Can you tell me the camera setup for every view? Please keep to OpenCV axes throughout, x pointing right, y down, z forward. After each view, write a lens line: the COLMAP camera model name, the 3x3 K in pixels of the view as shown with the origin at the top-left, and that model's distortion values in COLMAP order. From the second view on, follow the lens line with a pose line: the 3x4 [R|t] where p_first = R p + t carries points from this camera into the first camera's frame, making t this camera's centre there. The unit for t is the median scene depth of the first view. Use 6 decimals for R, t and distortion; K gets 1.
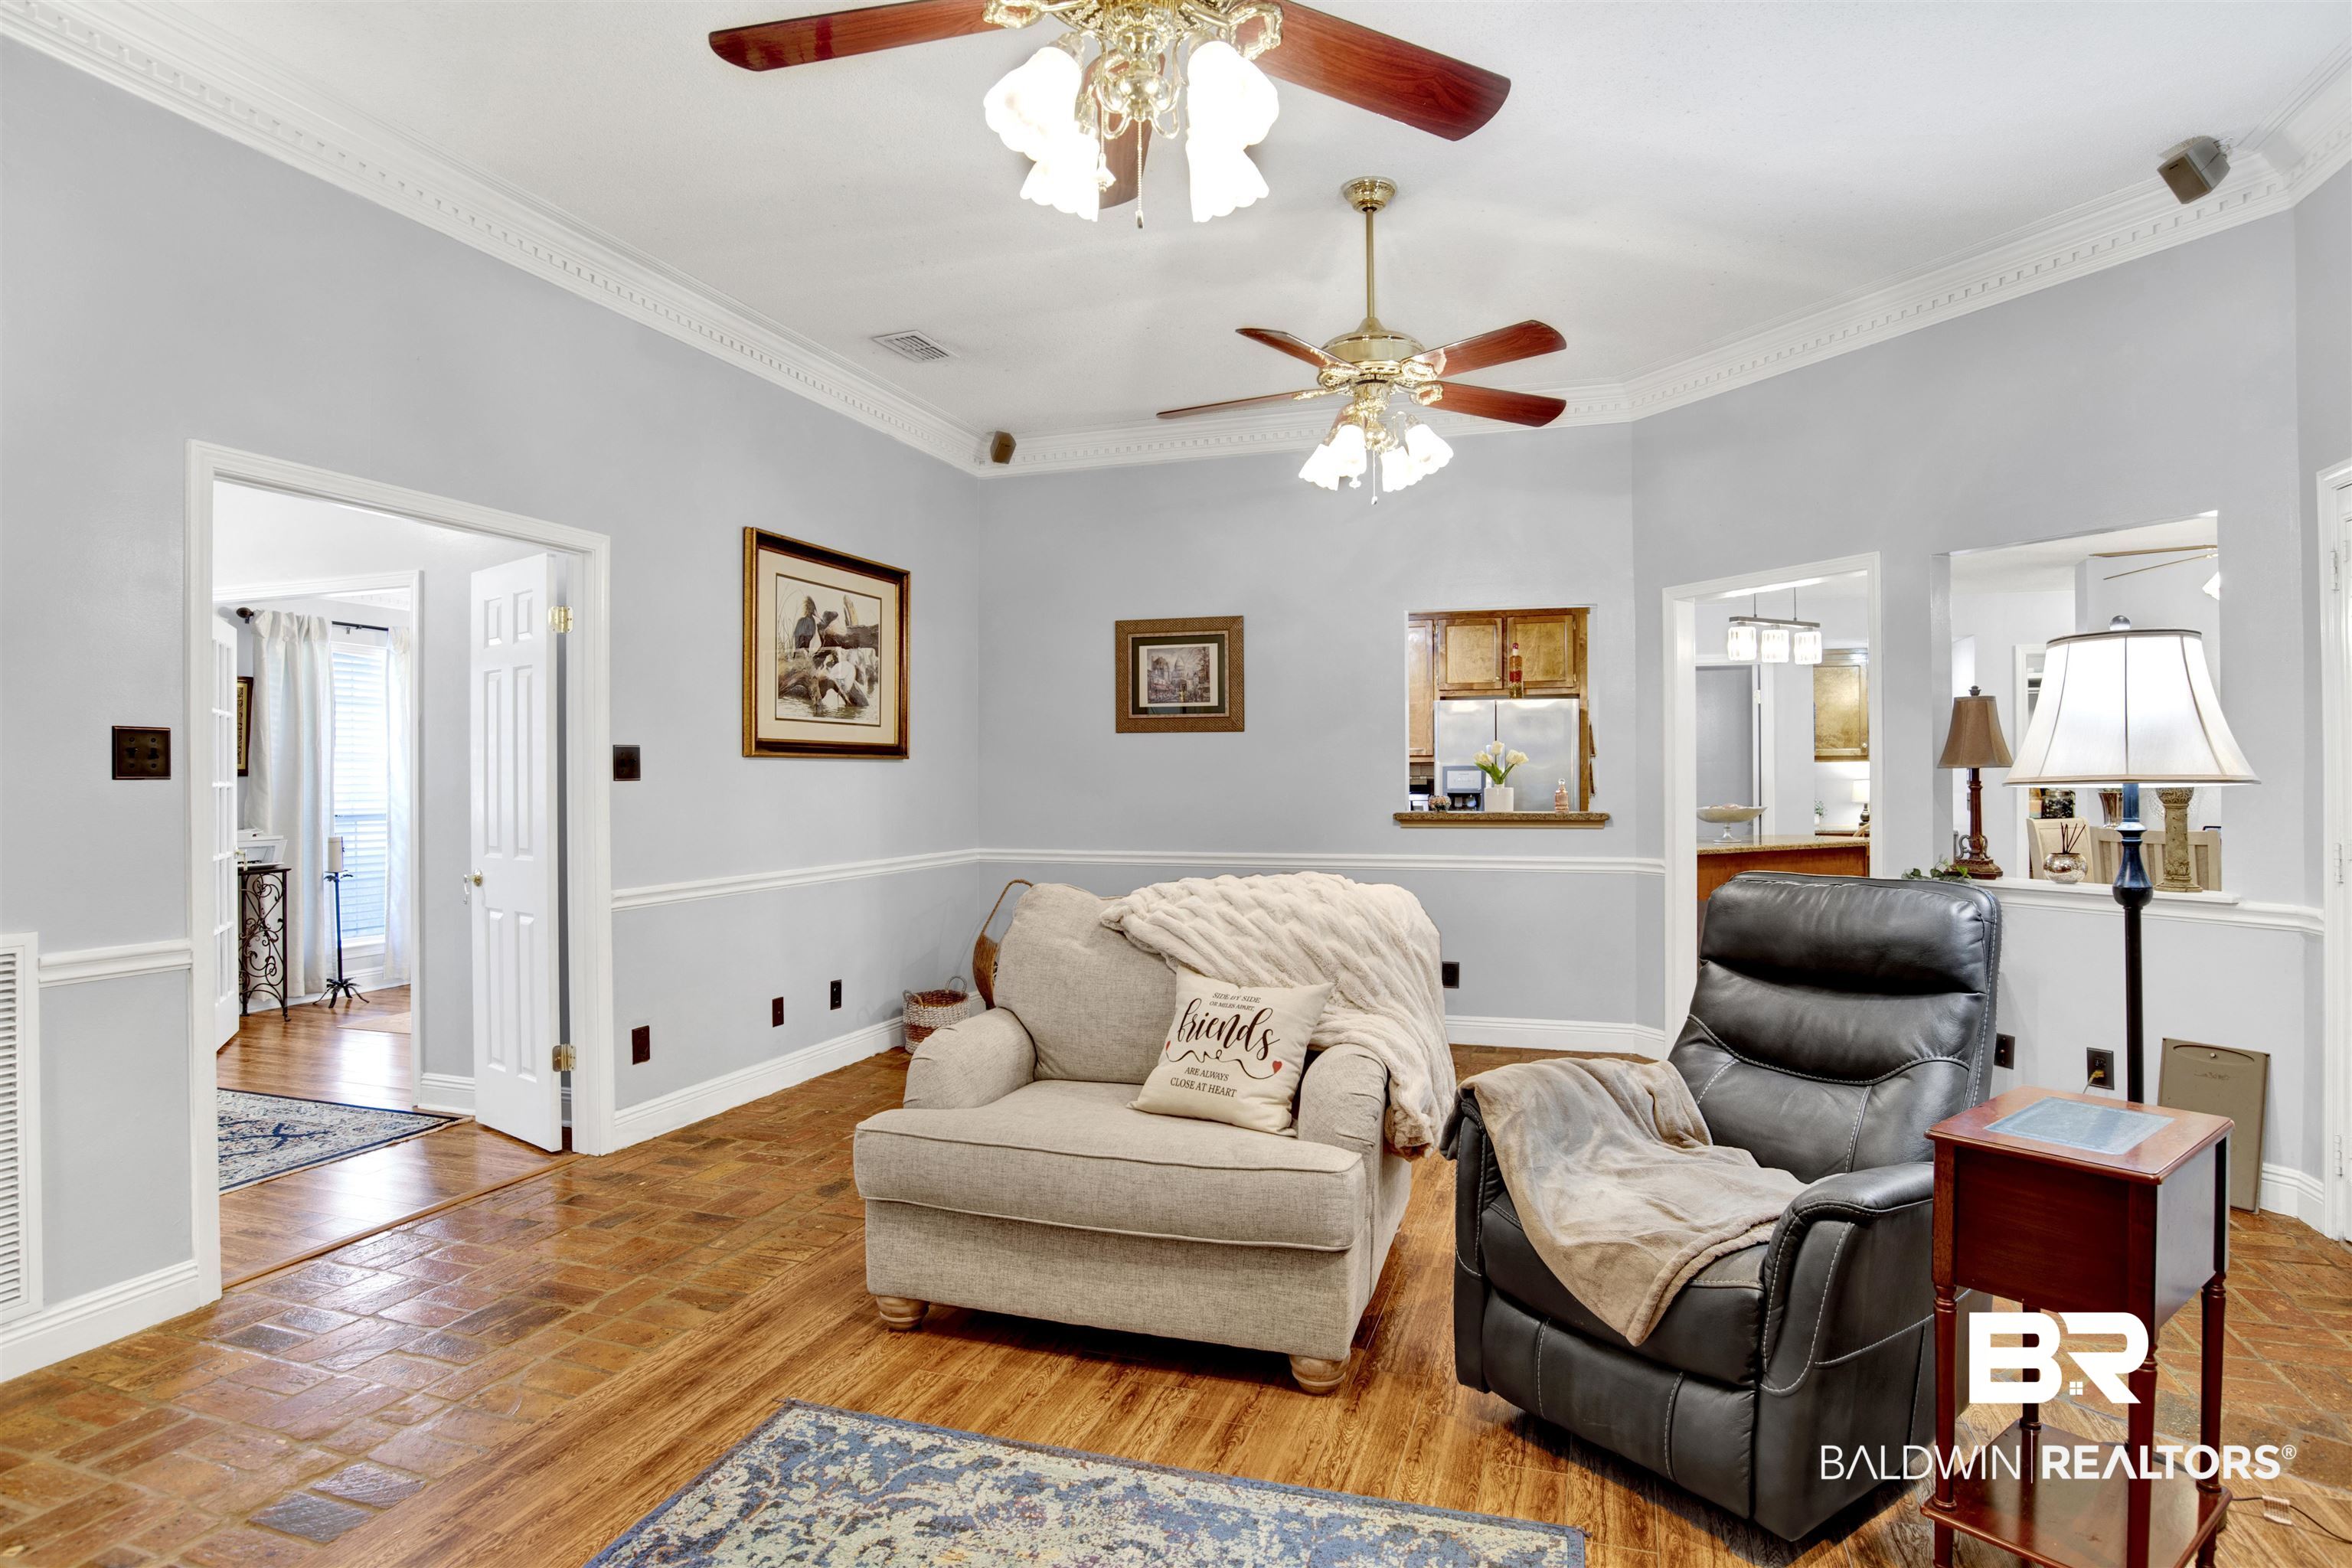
lens RADIAL K [[1244.7, 0, 1254.2], [0, 1244.7, 779.2], [0, 0, 1]] dist [-0.053046, 0.013203]
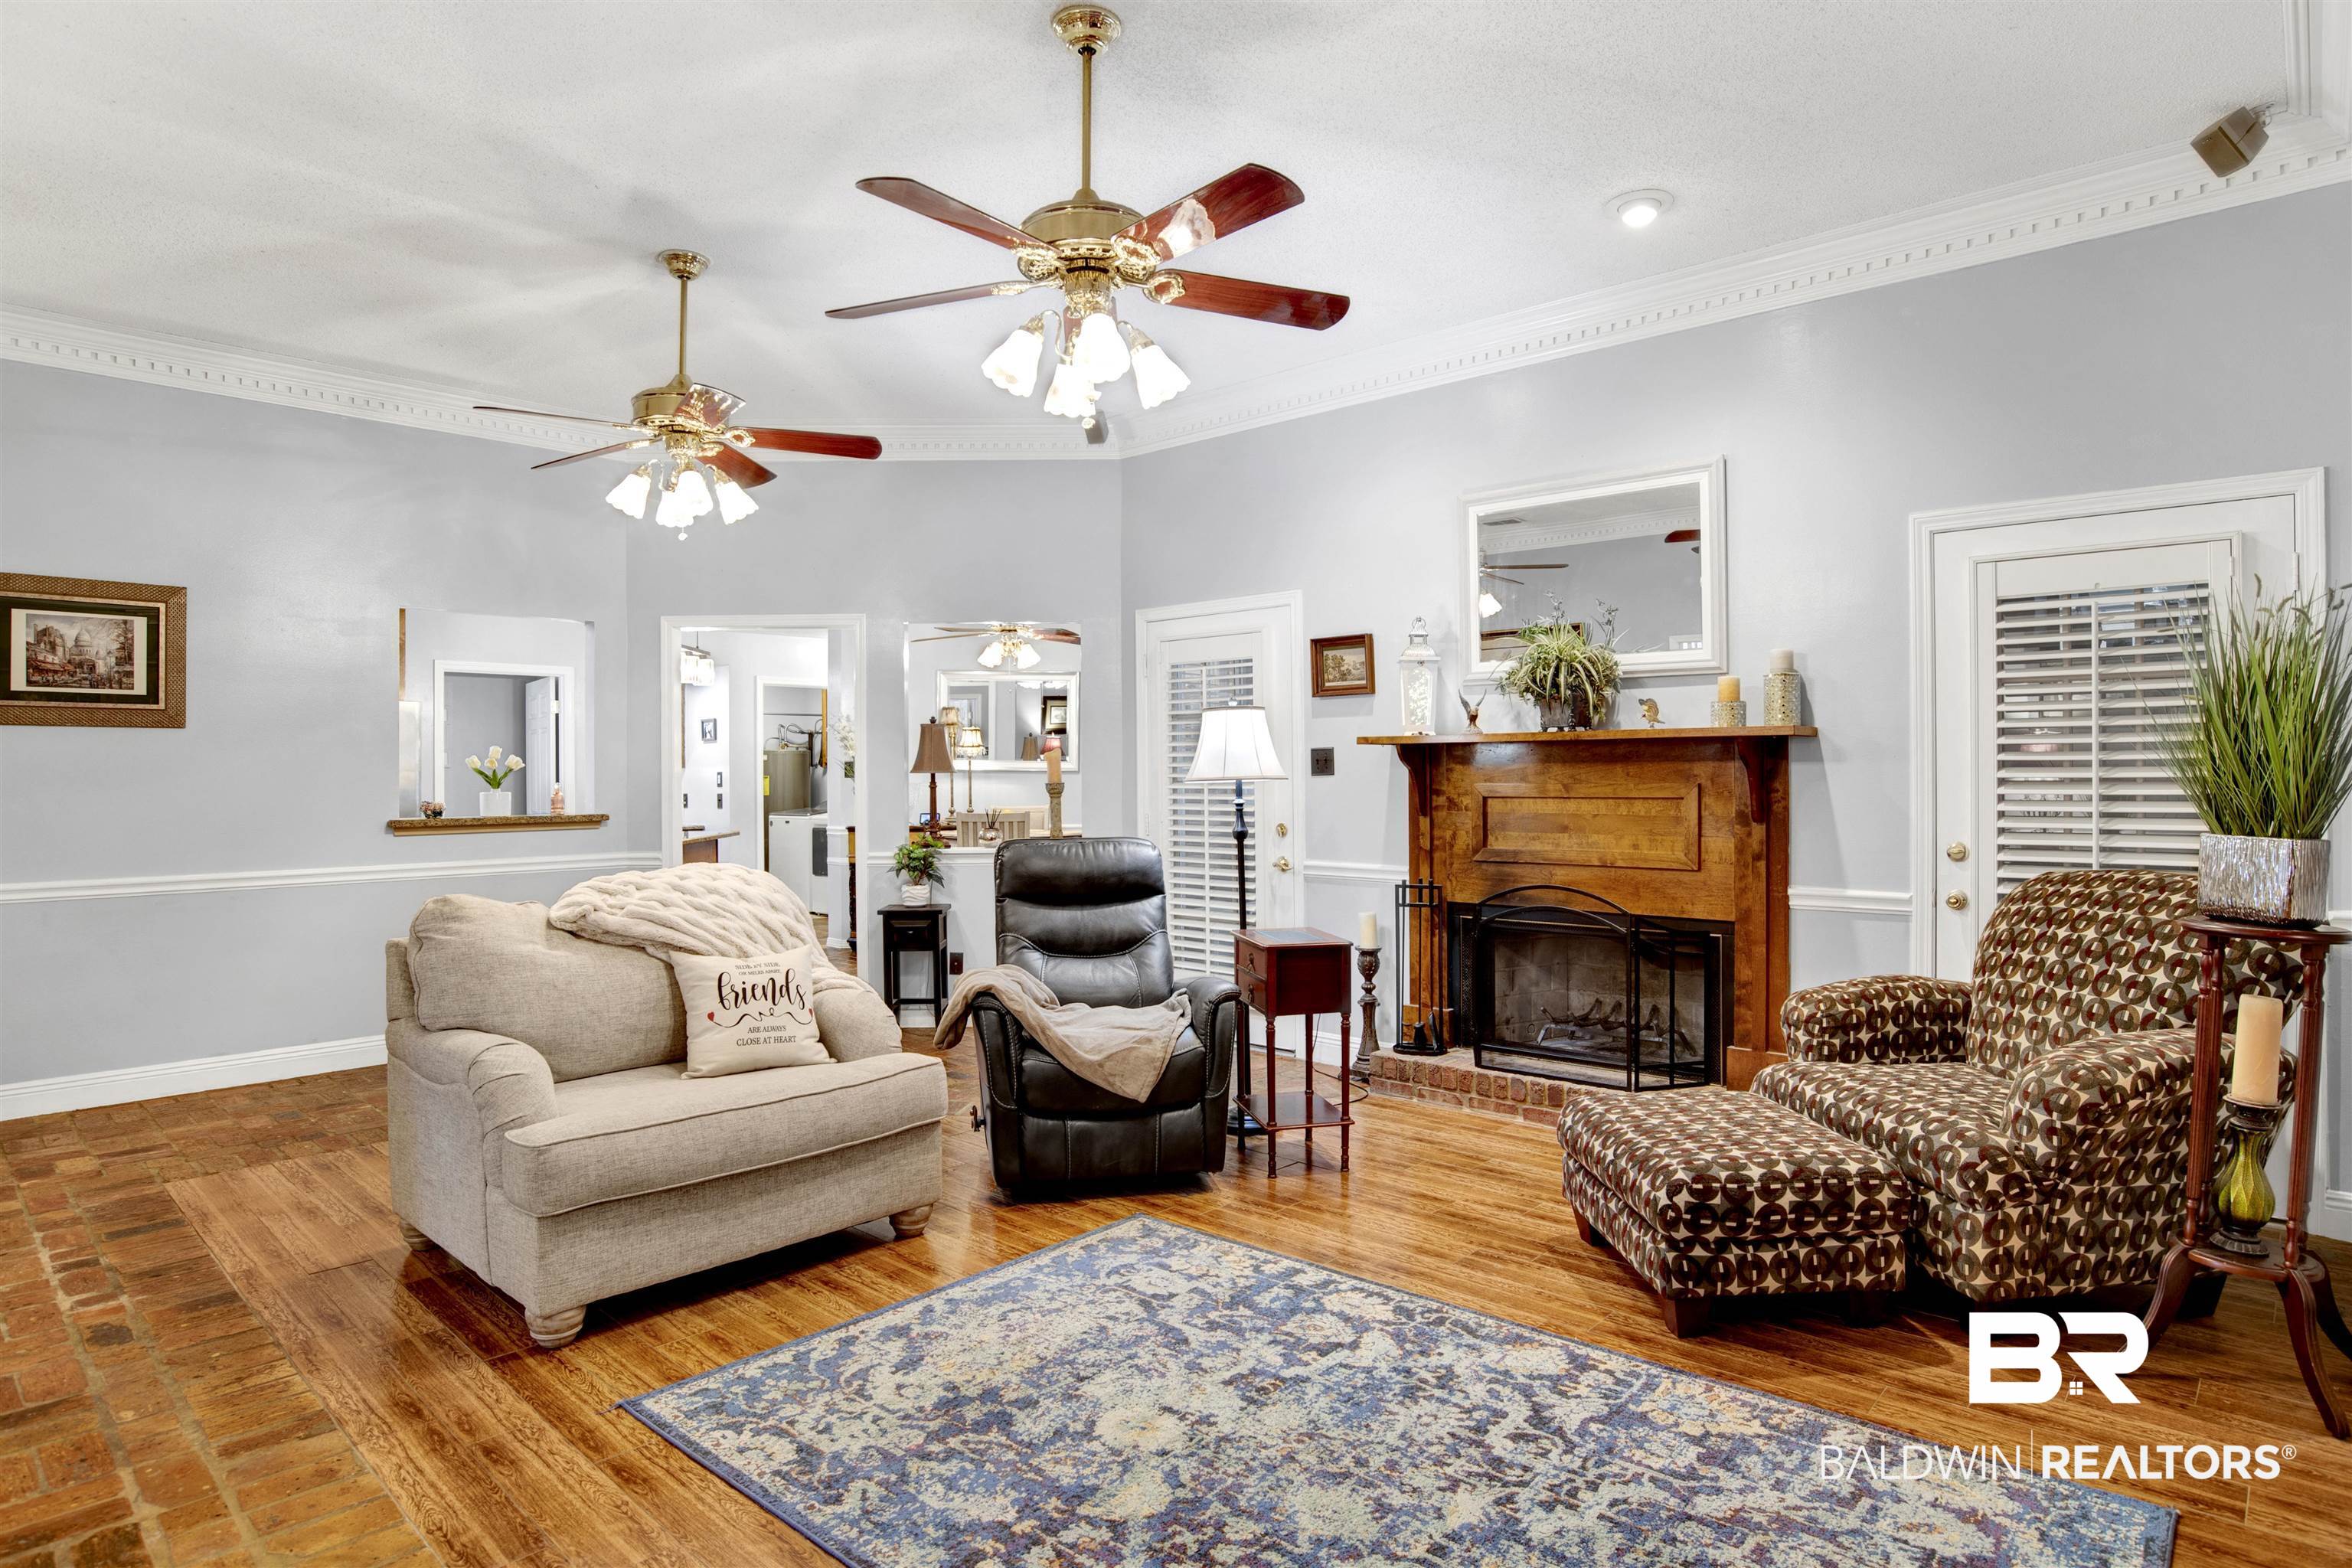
lens RADIAL K [[1244.7, 0, 1190.6], [0, 1244.7, 776.6], [0, 0, 1]] dist [-0.053046, 0.013203]
pose [[0.430296, -0.000622, 0.902688, -0.983573], [0.008694, 0.999956, -0.003455, 0.004347], [-0.902646, 0.009335, 0.430283, 0.135431]]
